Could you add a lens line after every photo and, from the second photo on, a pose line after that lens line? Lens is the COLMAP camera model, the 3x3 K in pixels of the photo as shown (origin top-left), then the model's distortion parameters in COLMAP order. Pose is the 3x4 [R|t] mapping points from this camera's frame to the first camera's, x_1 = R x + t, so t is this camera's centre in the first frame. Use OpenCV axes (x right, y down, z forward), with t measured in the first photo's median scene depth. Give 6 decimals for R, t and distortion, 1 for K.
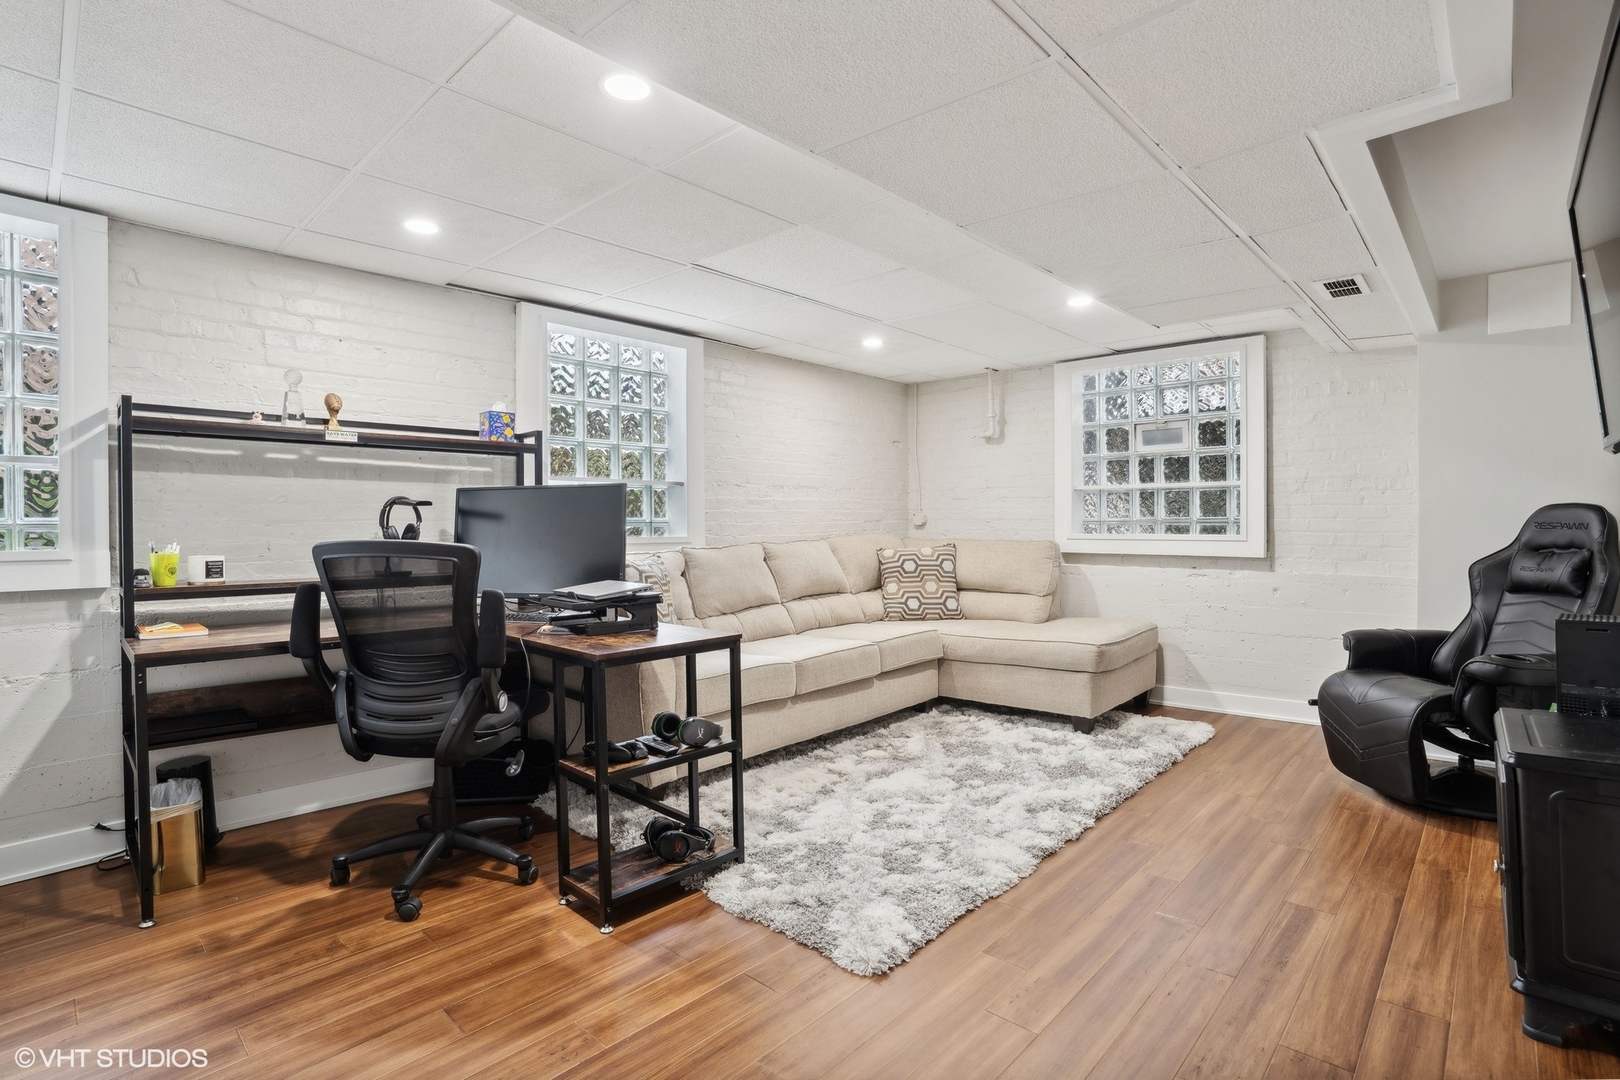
lens RADIAL K [[750.6, 0, 813.9], [0, 750.6, 534.6], [0, 0, 1]] dist [-0.029087, 0.001734]
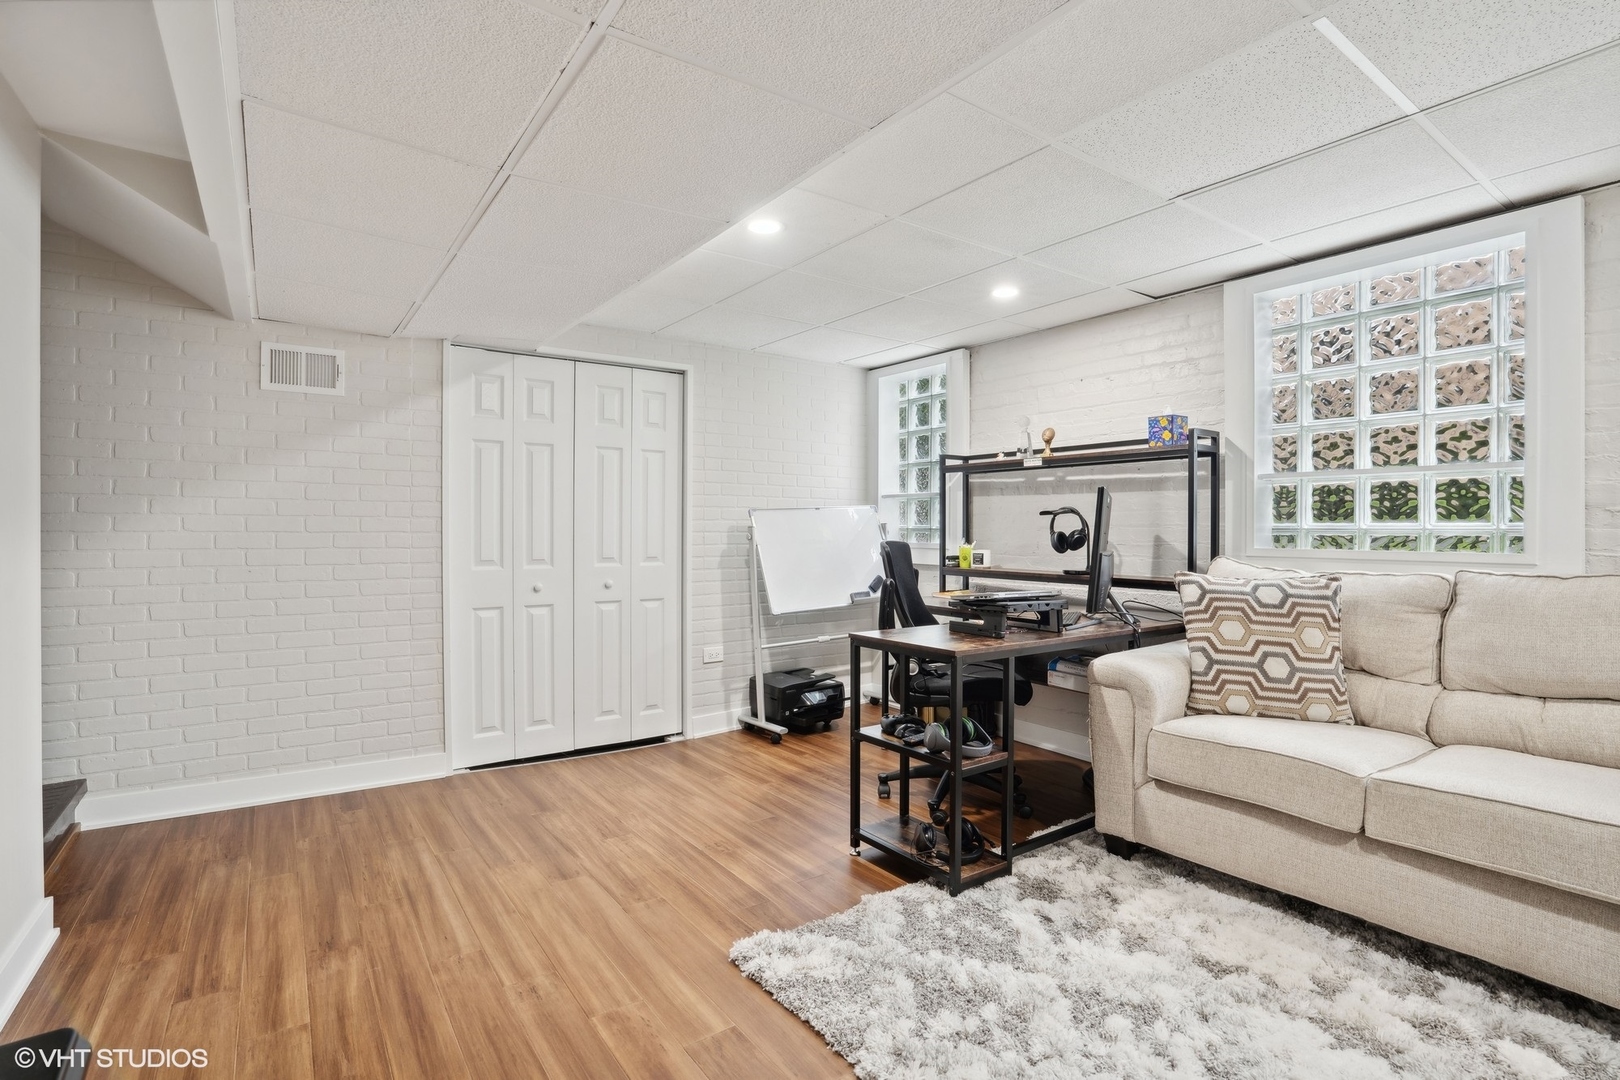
lens RADIAL K [[750.6, 0, 813.5], [0, 750.6, 534.9], [0, 0, 1]] dist [-0.029087, 0.001734]
pose [[-0.157478, 0.012297, -0.987446, 0.756481], [-0.016842, 0.999744, 0.015136, -0.019197], [0.987379, 0.019015, -0.157231, 0.867756]]
